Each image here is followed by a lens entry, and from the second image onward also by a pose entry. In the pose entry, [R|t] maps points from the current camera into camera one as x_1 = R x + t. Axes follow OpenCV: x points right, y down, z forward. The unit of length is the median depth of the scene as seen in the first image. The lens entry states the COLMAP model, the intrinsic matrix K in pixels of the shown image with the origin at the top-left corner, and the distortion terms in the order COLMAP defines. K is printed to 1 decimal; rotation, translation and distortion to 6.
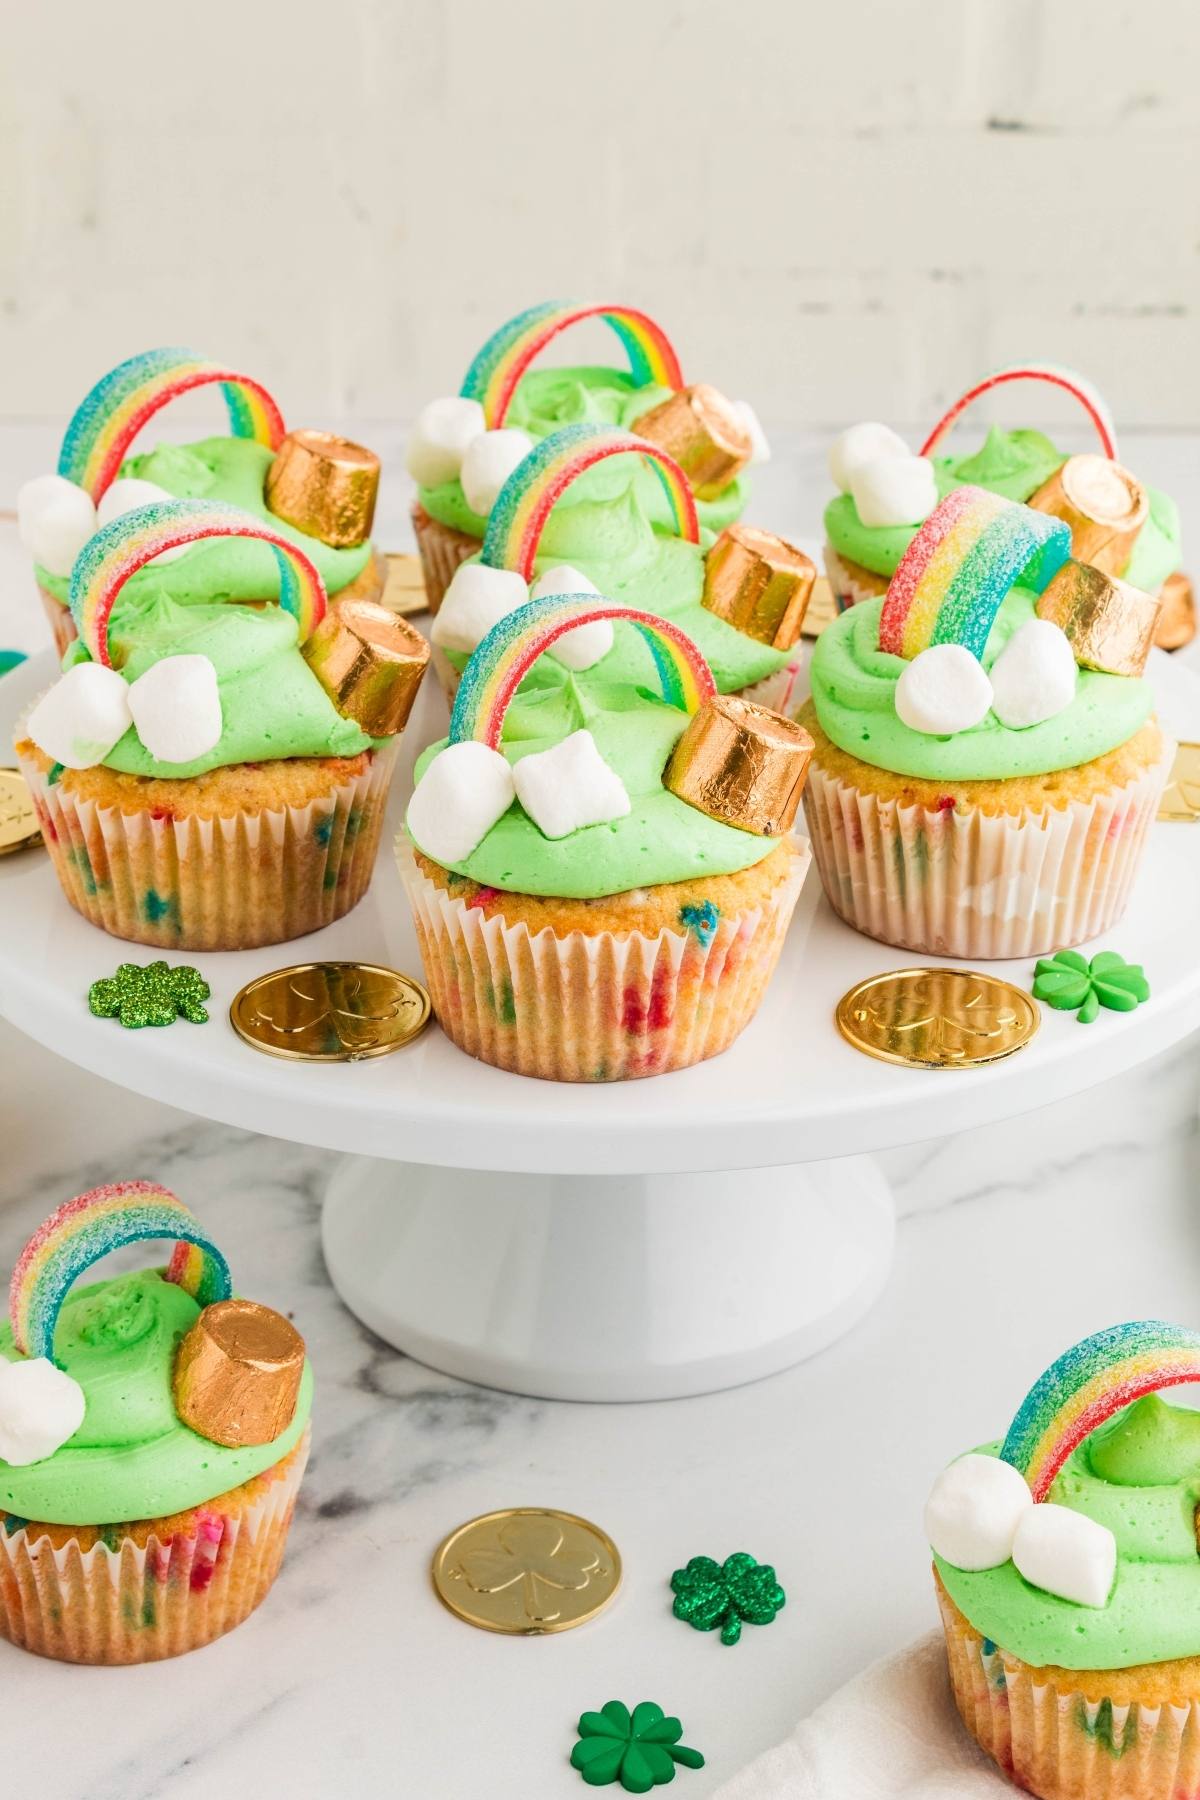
lens RADIAL K [[3422.1, 0, 600.0], [0, 3422.1, 900.0], [0, 0, 1]] dist [0.005905, -0.015822]
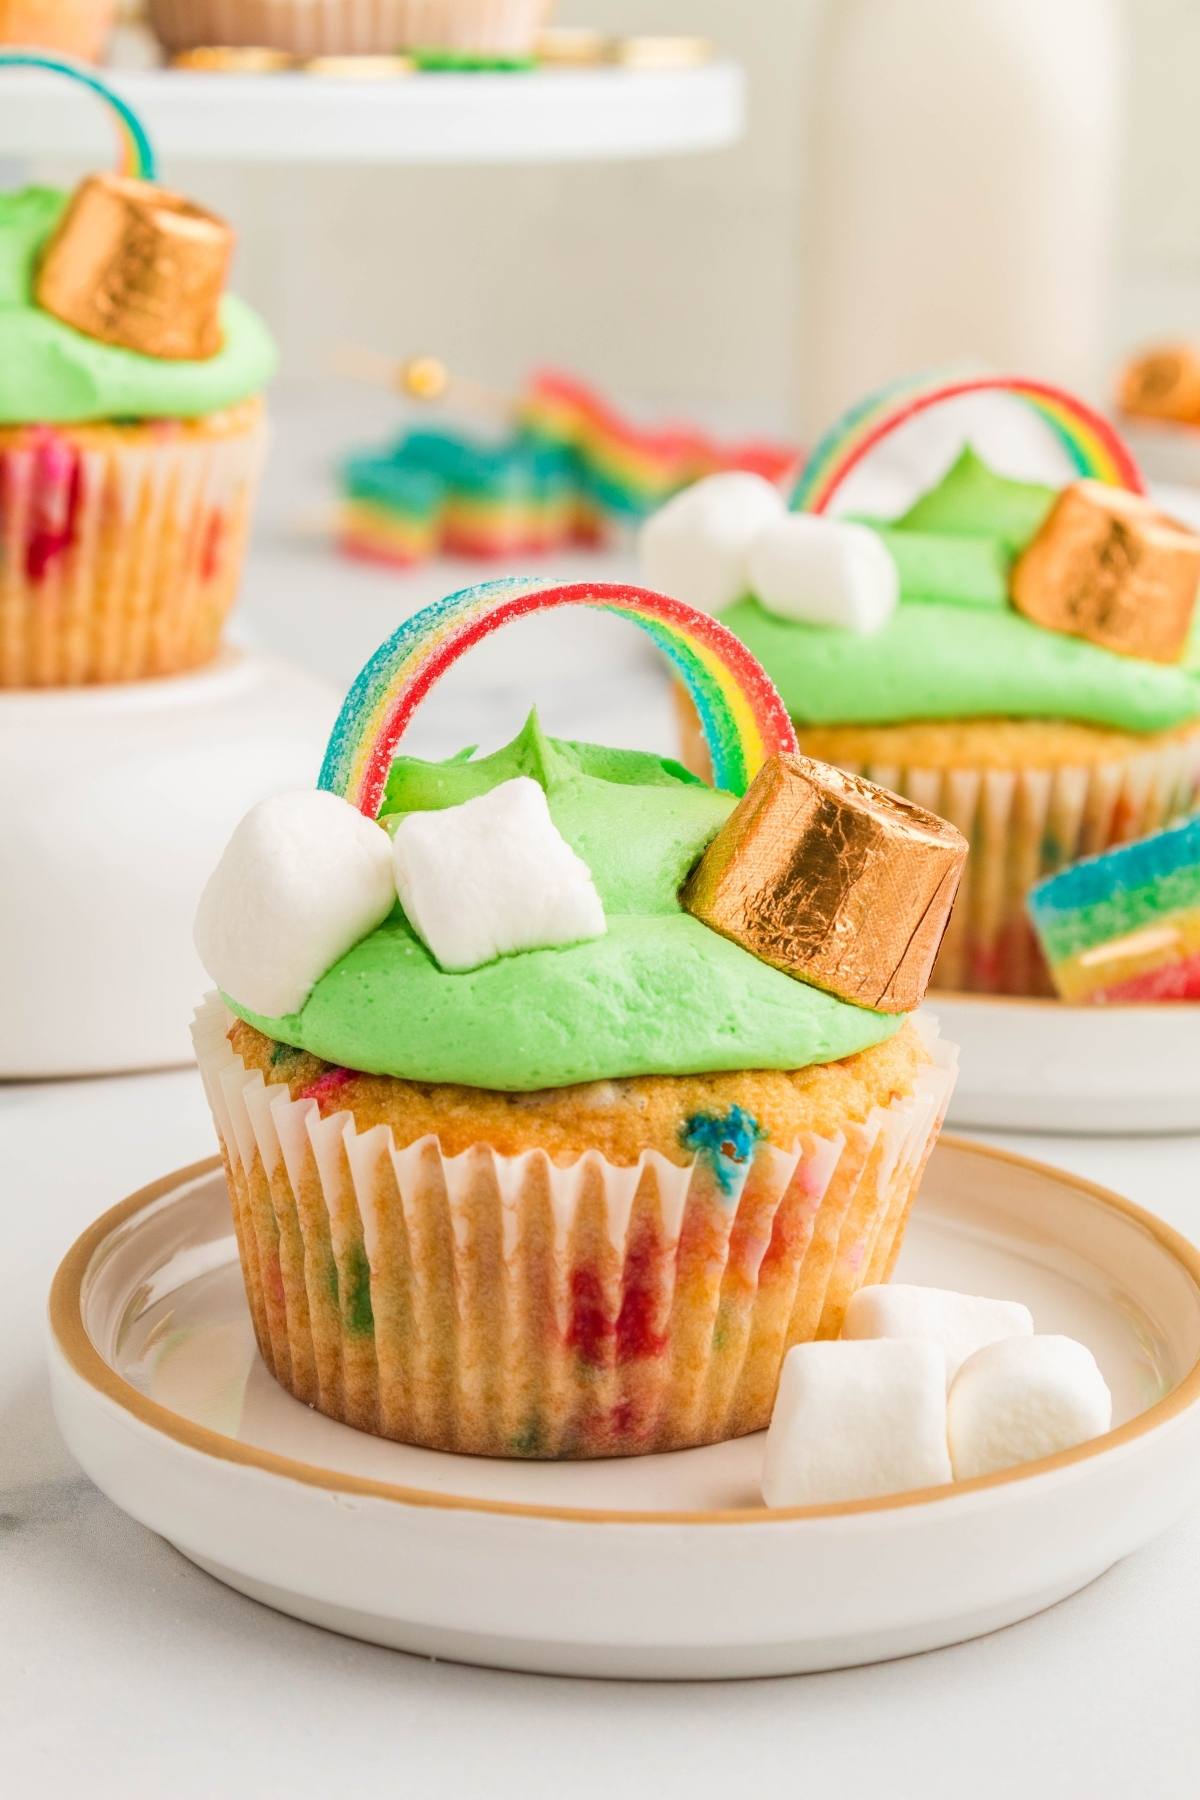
lens RADIAL K [[4098.3, 0, 600.0], [0, 4098.3, 900.0], [0, 0, 1]] dist [-0.028349, 0.289662]
pose [[0.994094, 0.053236, -0.094562, 0.066090], [-0.068851, 0.982963, -0.170419, 0.075232], [0.083879, 0.175923, 0.980824, 0.364585]]
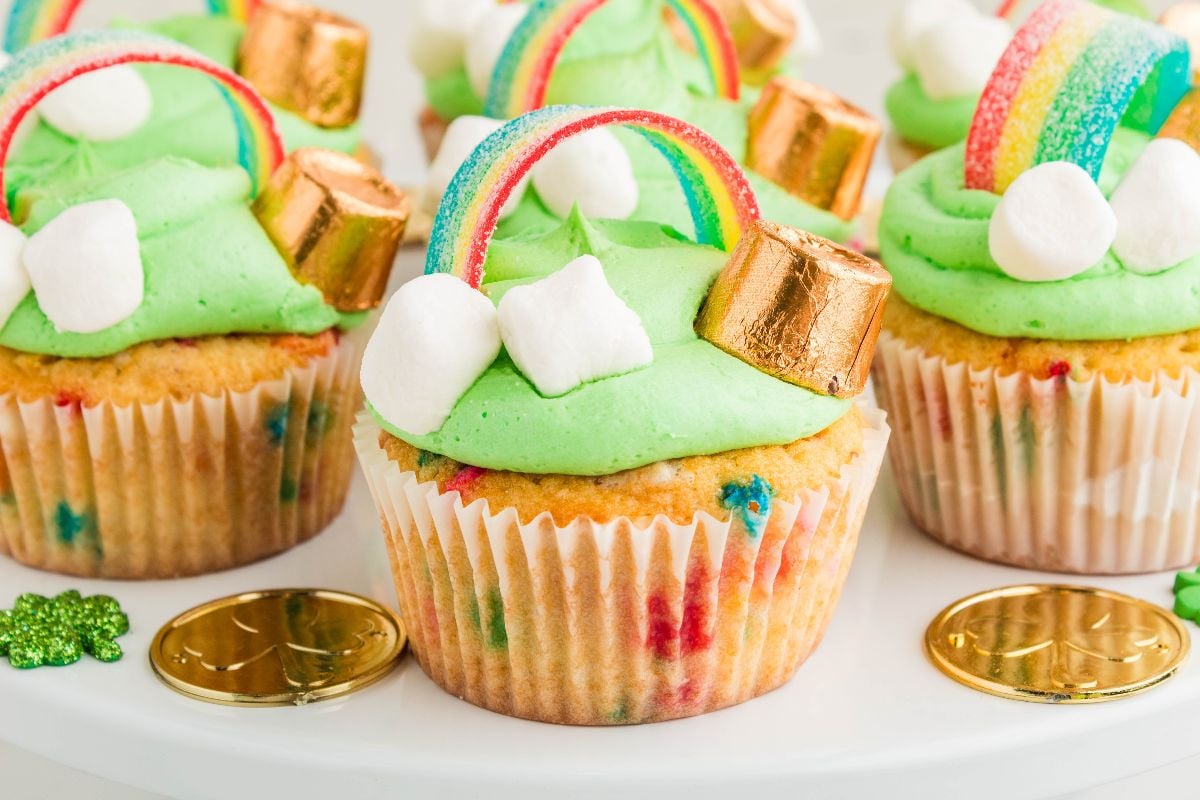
lens RADIAL K [[2732.2, 0, 600.0], [0, 2732.2, 400.0], [0, 0, 1]] dist [-0.028349, 0.289662]
pose [[0.999529, -0.016579, -0.025814, 0.012392], [0.013768, 0.994327, -0.105469, 0.045207], [0.027416, 0.105064, 0.994088, 0.386958]]
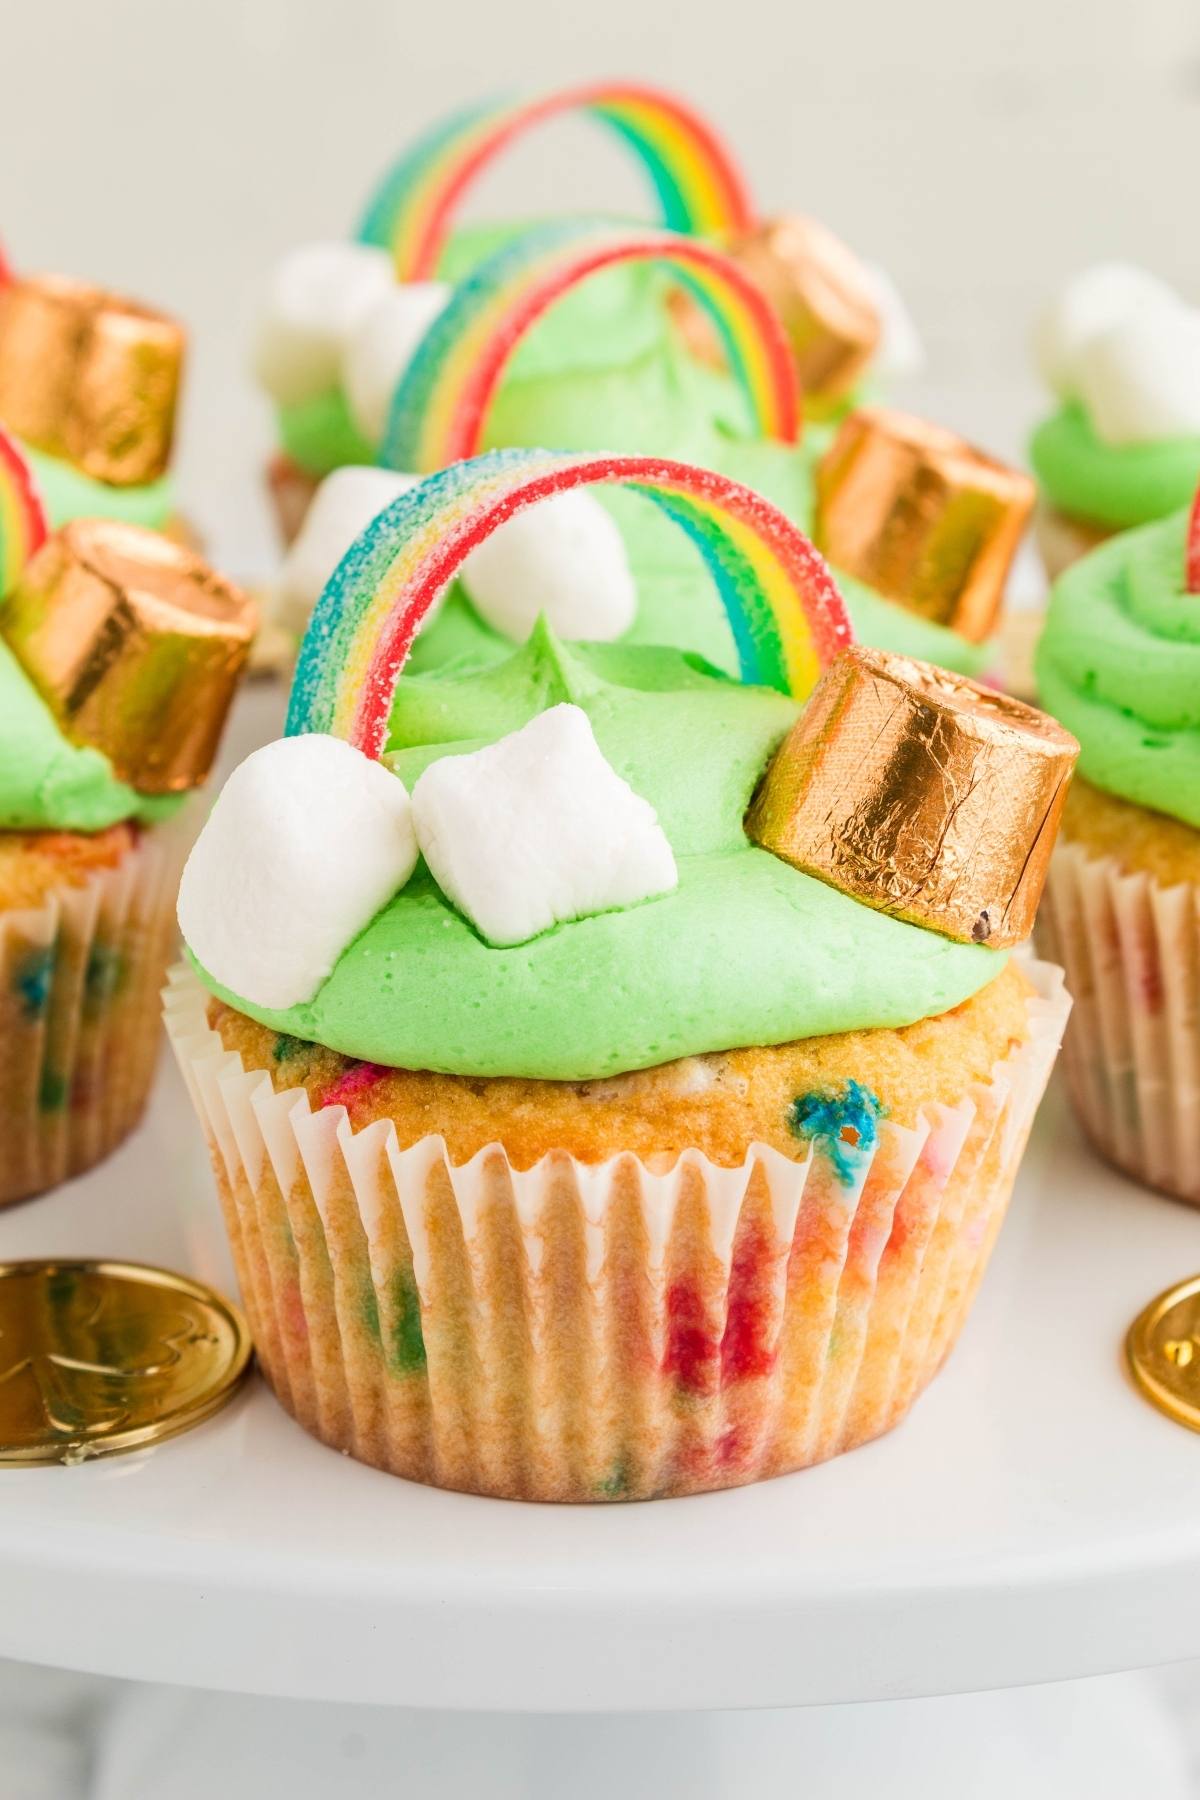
lens RADIAL K [[4098.3, 0, 600.0], [0, 4098.3, 900.0], [0, 0, 1]] dist [-0.028349, 0.289662]
pose [[0.999905, -0.012695, -0.005427, 0.001760], [0.012050, 0.994328, -0.105672, 0.031399], [0.006738, 0.105597, 0.994386, 0.456547]]
